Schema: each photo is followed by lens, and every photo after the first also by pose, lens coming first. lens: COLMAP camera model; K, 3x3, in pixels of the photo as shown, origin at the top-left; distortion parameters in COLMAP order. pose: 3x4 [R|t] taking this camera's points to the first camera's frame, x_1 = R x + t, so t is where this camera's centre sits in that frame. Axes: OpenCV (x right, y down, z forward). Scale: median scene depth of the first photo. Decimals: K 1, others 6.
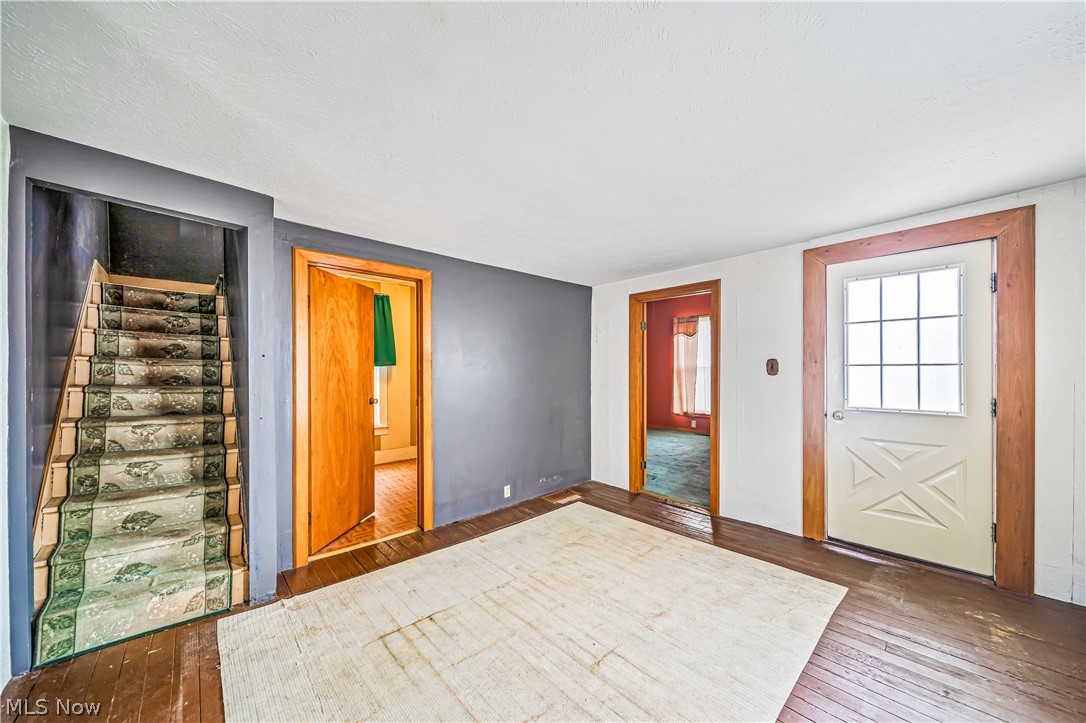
lens RADIAL K [[380.0, 0, 550.6], [0, 380.0, 372.0], [0, 0, 1]] dist [-0.000023, -0.001184]
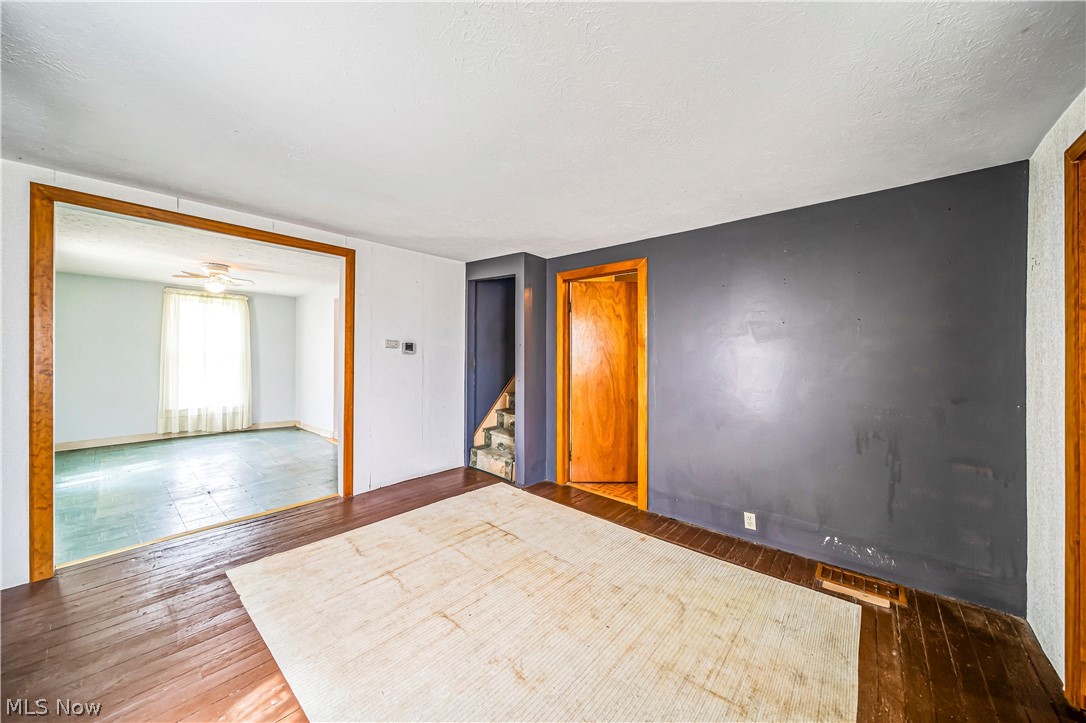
lens RADIAL K [[380.0, 0, 541.4], [0, 380.0, 356.2], [0, 0, 1]] dist [-0.000023, -0.001184]
pose [[0.104238, 0.004464, -0.994542, 0.726823], [-0.011393, 0.999930, 0.003294, 0.000761], [0.994487, 0.010987, 0.104281, 0.670729]]
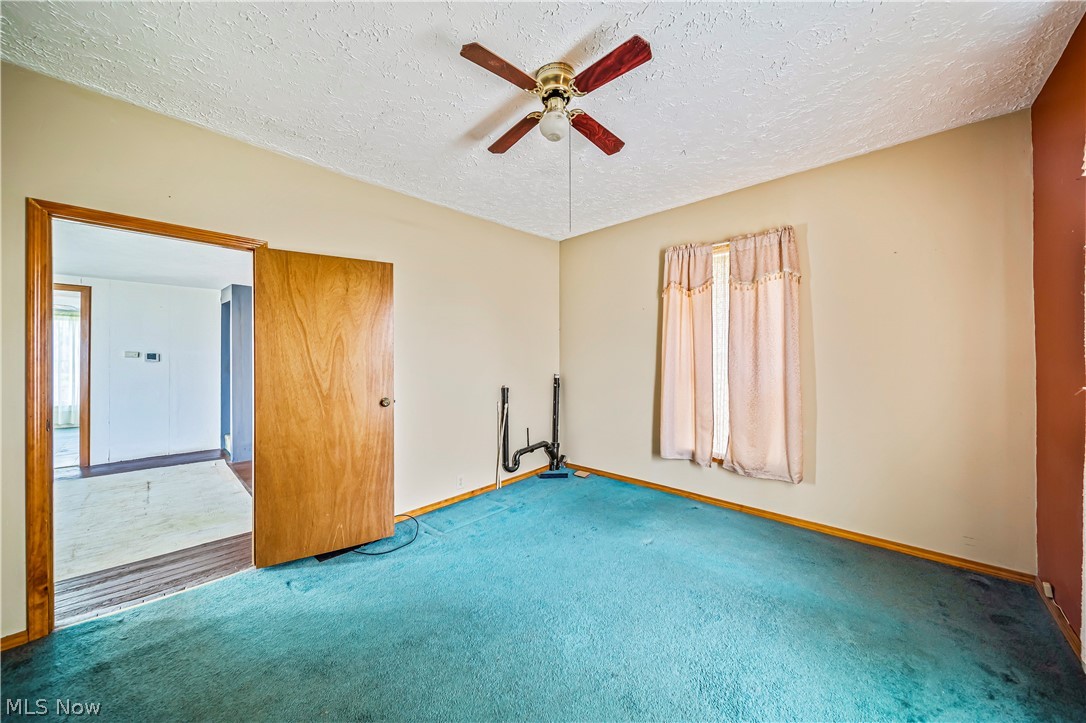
lens RADIAL K [[380.0, 0, 546.9], [0, 380.0, 357.2], [0, 0, 1]] dist [-0.000023, -0.001184]
pose [[0.079034, 0.008521, -0.996836, 1.246250], [-0.003322, 0.999960, 0.008285, -0.038961], [0.996866, 0.002657, 0.079059, 2.021597]]
